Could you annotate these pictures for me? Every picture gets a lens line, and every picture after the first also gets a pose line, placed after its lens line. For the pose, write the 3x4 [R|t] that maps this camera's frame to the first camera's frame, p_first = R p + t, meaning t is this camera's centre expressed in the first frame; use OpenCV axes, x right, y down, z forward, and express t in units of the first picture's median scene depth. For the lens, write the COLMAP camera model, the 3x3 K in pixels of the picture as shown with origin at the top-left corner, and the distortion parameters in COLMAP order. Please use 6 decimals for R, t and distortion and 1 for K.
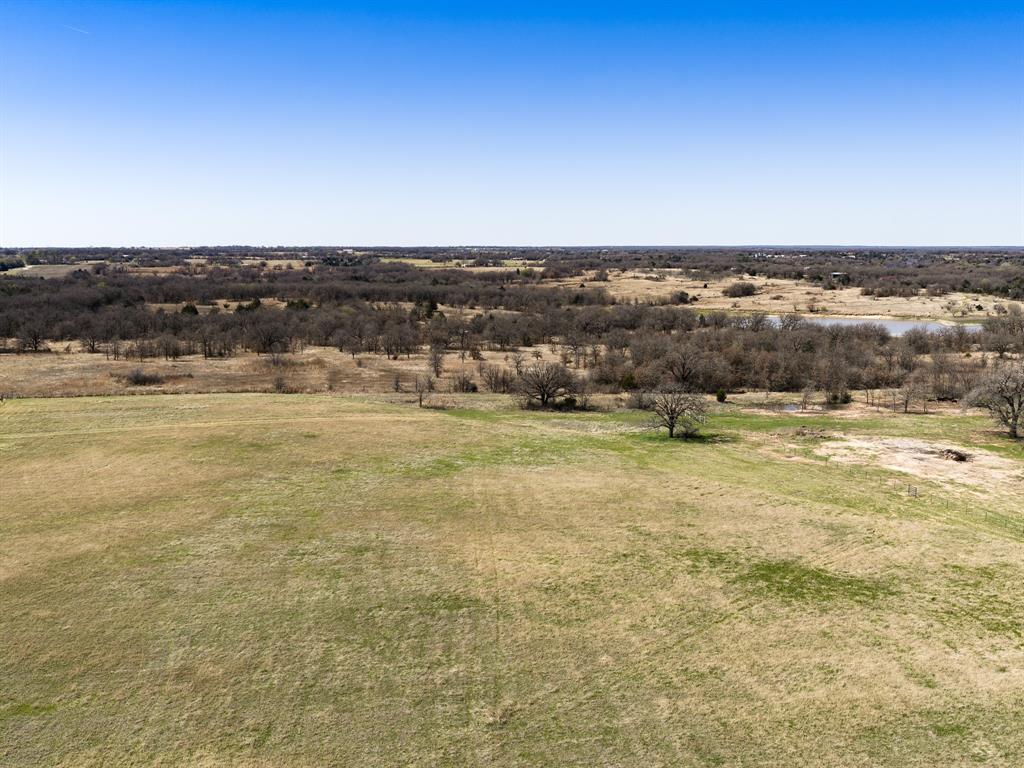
lens RADIAL K [[950.4, 0, 515.8], [0, 950.4, 383.4], [0, 0, 1]] dist [0.006989, 0.000000]
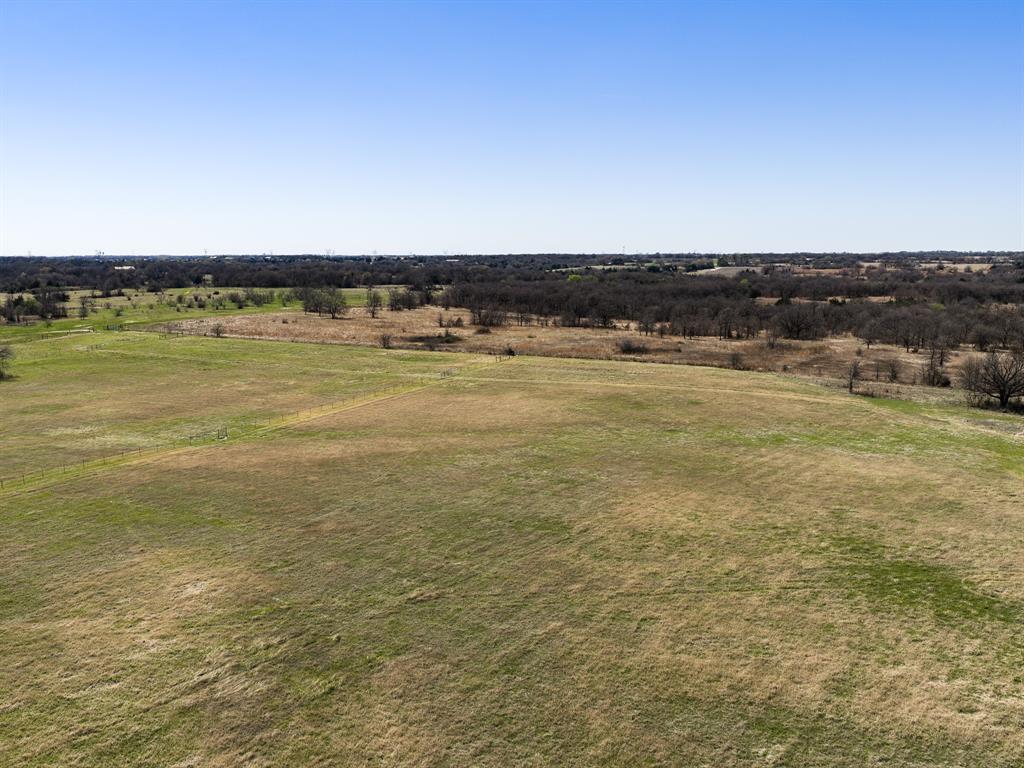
lens RADIAL K [[950.4, 0, 503.5], [0, 950.4, 377.5], [0, 0, 1]] dist [0.006989, 0.000000]
pose [[0.754406, 0.082225, -0.651238, 0.231614], [-0.090416, 0.995683, 0.020975, 0.020014], [0.650151, 0.043058, 0.758584, 0.064401]]
